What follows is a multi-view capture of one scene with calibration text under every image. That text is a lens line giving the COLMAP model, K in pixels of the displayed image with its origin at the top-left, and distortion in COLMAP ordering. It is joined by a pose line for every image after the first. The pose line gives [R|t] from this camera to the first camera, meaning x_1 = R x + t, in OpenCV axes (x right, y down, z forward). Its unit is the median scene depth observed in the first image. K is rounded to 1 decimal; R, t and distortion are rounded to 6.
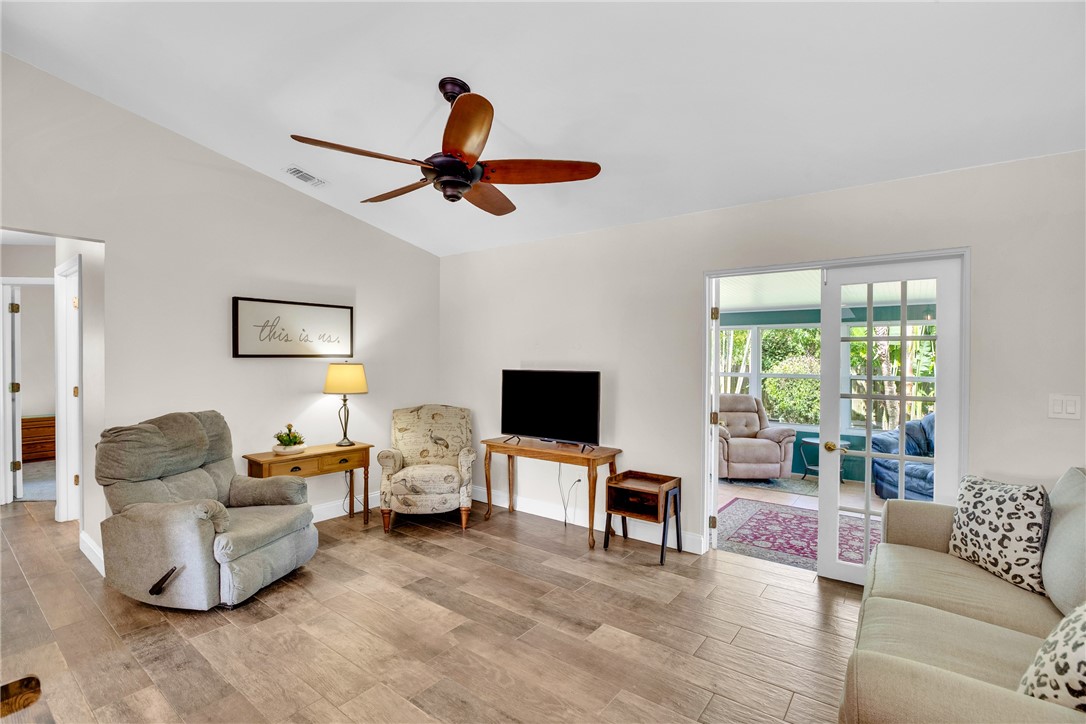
lens RADIAL K [[497.8, 0, 549.5], [0, 497.8, 366.7], [0, 0, 1]] dist [-0.031486, 0.002875]
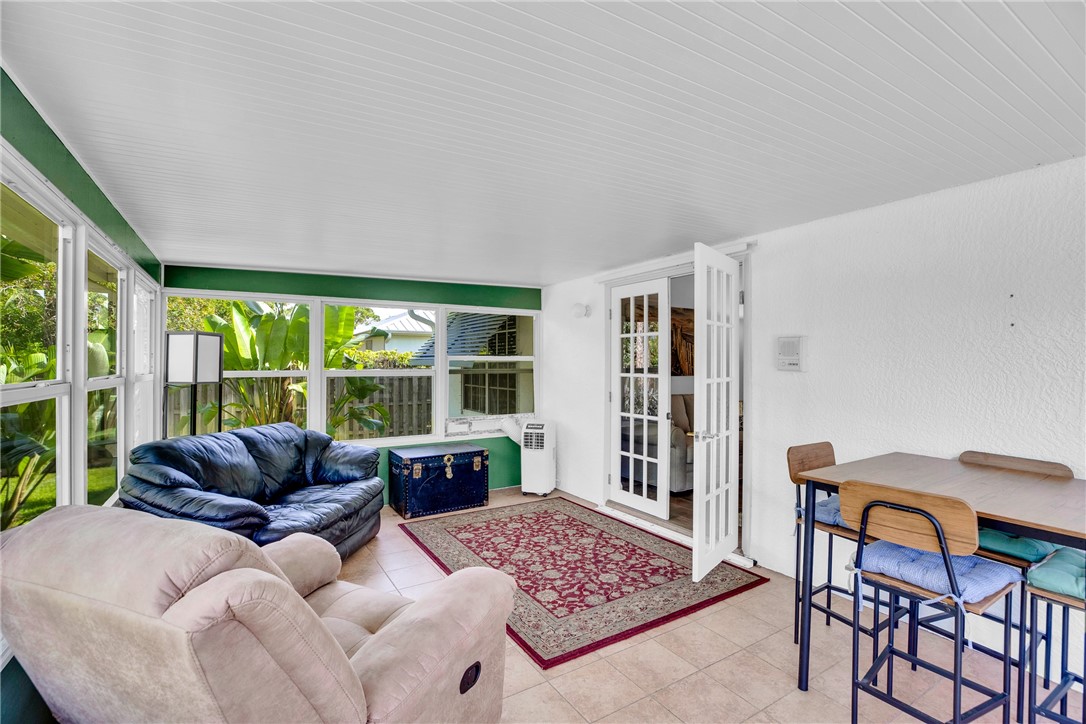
lens RADIAL K [[497.8, 0, 545.3], [0, 497.8, 361.6], [0, 0, 1]] dist [-0.031486, 0.002875]
pose [[-0.930018, -0.009797, 0.367384, 0.303085], [-0.003321, 0.999828, 0.018256, -0.003629], [-0.367499, 0.015758, -0.929890, 1.851236]]
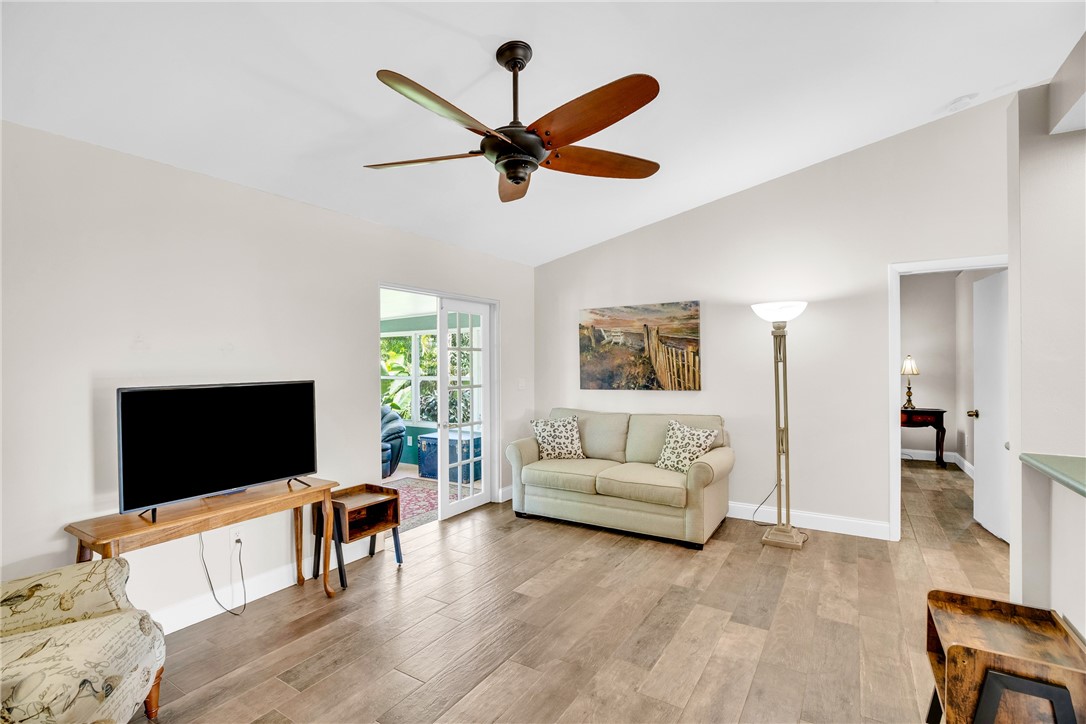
lens RADIAL K [[497.8, 0, 546.6], [0, 497.8, 361.8], [0, 0, 1]] dist [-0.031486, 0.002875]
pose [[-0.085211, -0.004675, 0.996352, -0.687356], [0.020979, 0.999759, 0.006486, -0.016166], [-0.996142, 0.021456, -0.085093, 0.655982]]
